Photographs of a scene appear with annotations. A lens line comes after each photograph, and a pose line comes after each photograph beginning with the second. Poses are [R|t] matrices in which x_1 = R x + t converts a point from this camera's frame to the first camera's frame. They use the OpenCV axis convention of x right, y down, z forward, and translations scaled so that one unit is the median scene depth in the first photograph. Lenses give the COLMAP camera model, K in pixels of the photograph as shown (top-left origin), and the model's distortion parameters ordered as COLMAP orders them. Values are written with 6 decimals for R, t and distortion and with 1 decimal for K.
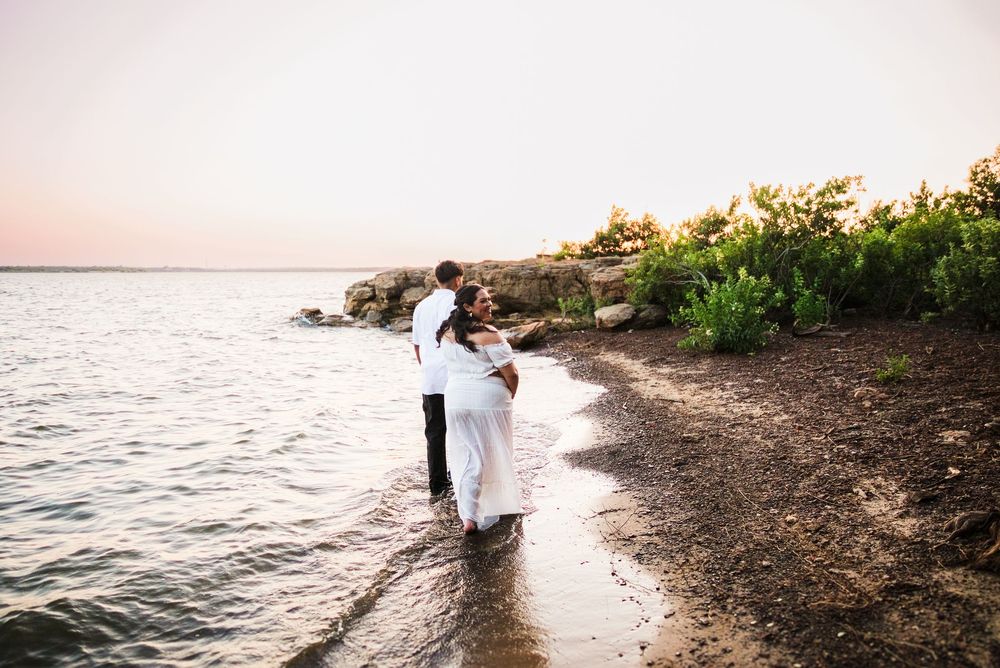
lens RADIAL K [[776.7, 0, 500.0], [0, 776.7, 334.0], [0, 0, 1]] dist [-0.008373, -0.000627]
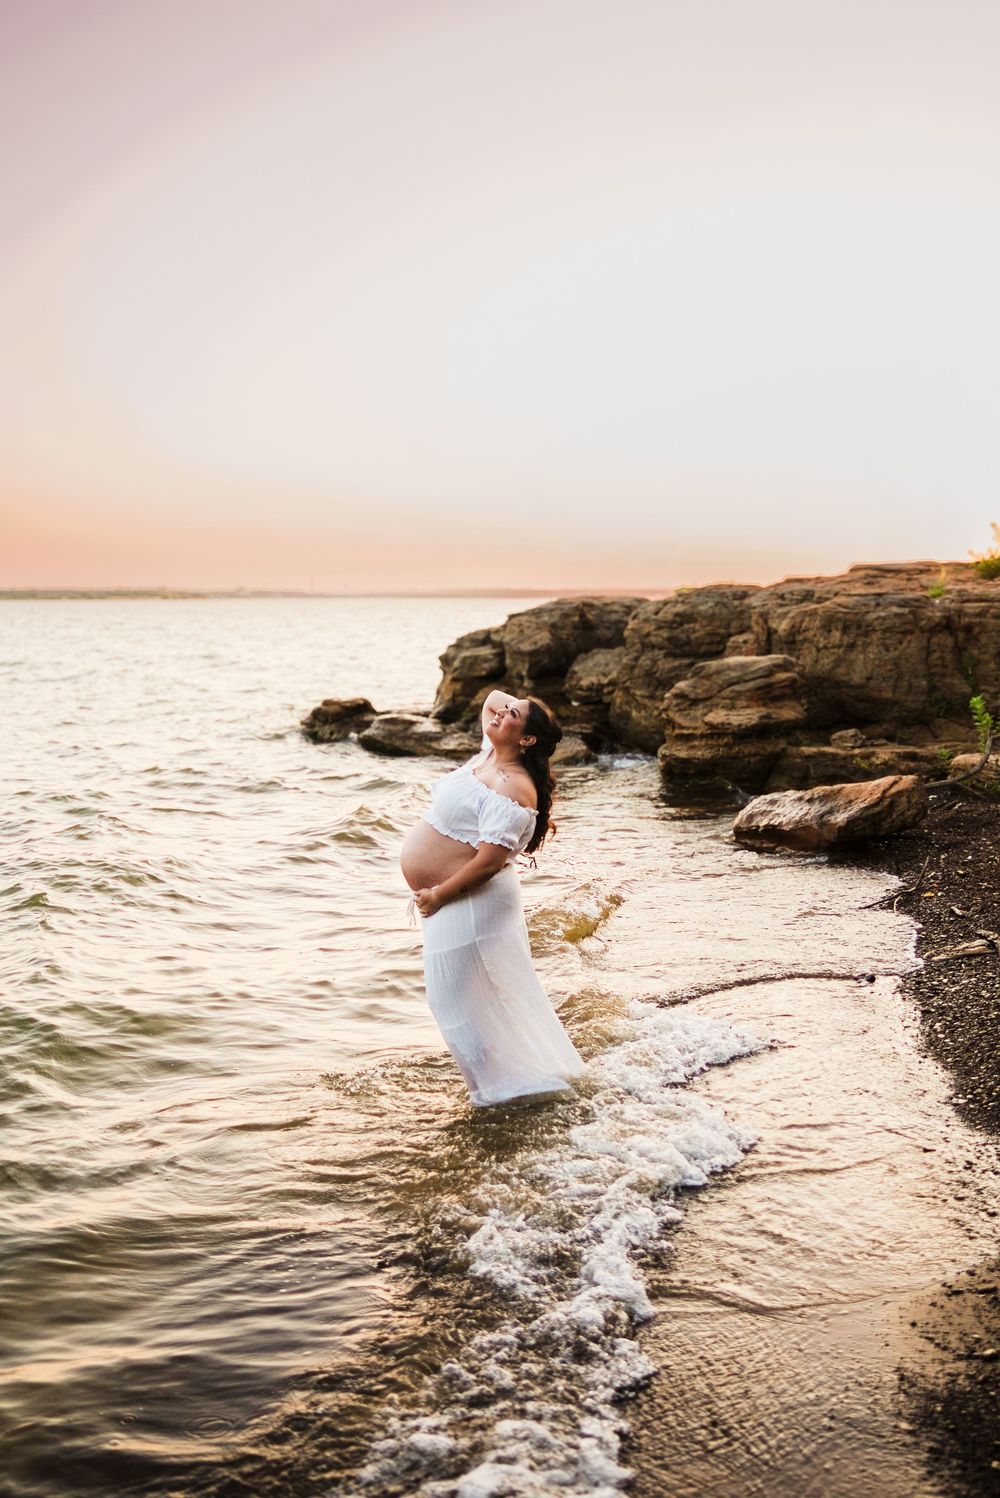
lens RADIAL K [[1538.5, 0, 500.0], [0, 1538.5, 749.0], [0, 0, 1]] dist [0.003629, 0.000044]
pose [[0.968478, 0.023384, -0.247998, 0.033681], [-0.018738, 0.999602, 0.021081, -0.025558], [0.248393, -0.015770, 0.968531, 0.243337]]
